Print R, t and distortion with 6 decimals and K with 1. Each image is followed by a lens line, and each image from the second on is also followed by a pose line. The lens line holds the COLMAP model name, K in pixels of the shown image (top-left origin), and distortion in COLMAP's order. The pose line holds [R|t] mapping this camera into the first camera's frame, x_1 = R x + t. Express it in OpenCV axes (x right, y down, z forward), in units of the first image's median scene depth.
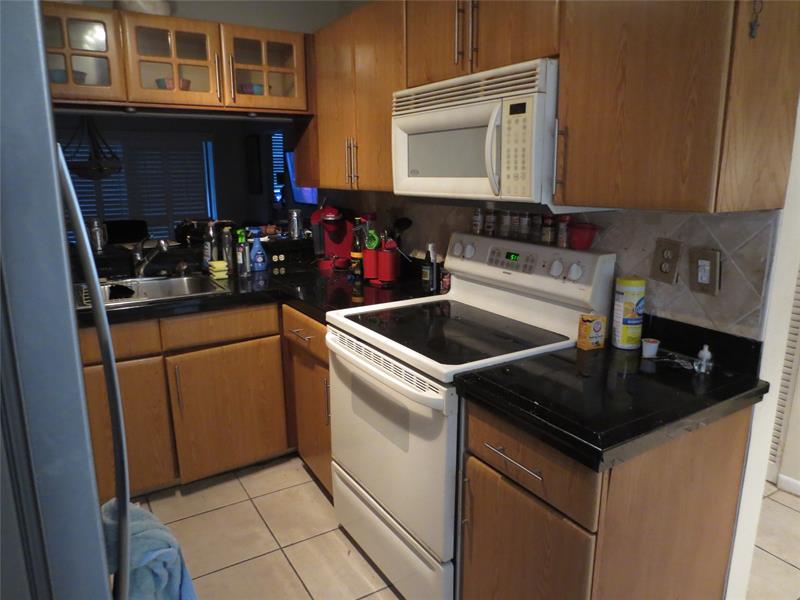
lens RADIAL K [[556.9, 0, 400.0], [0, 556.9, 300.0], [0, 0, 1]] dist [-0.038858, 0.005335]
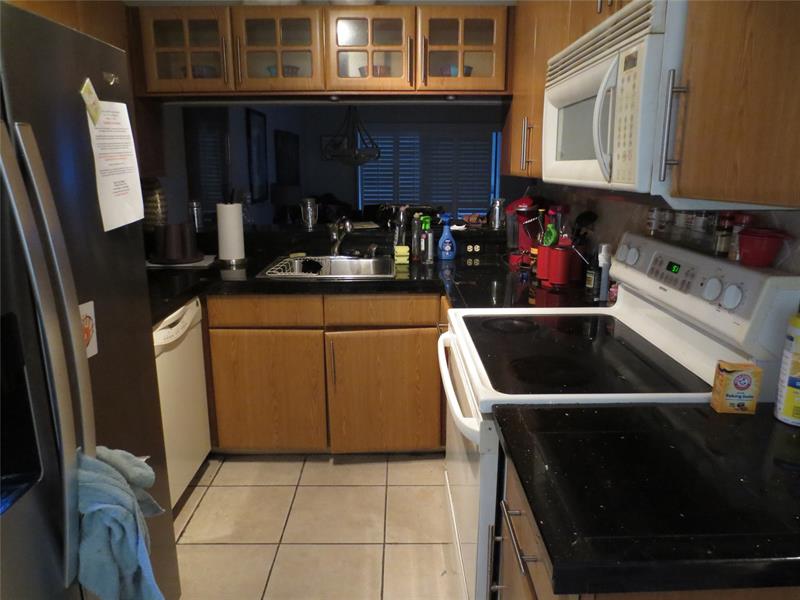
lens RADIAL K [[556.9, 0, 400.0], [0, 556.9, 300.0], [0, 0, 1]] dist [-0.038858, 0.005335]
pose [[0.855941, 0.125033, -0.501728, 0.207287], [-0.118439, 0.991935, 0.045141, -0.019876], [0.503326, 0.020786, 0.863847, 0.138993]]
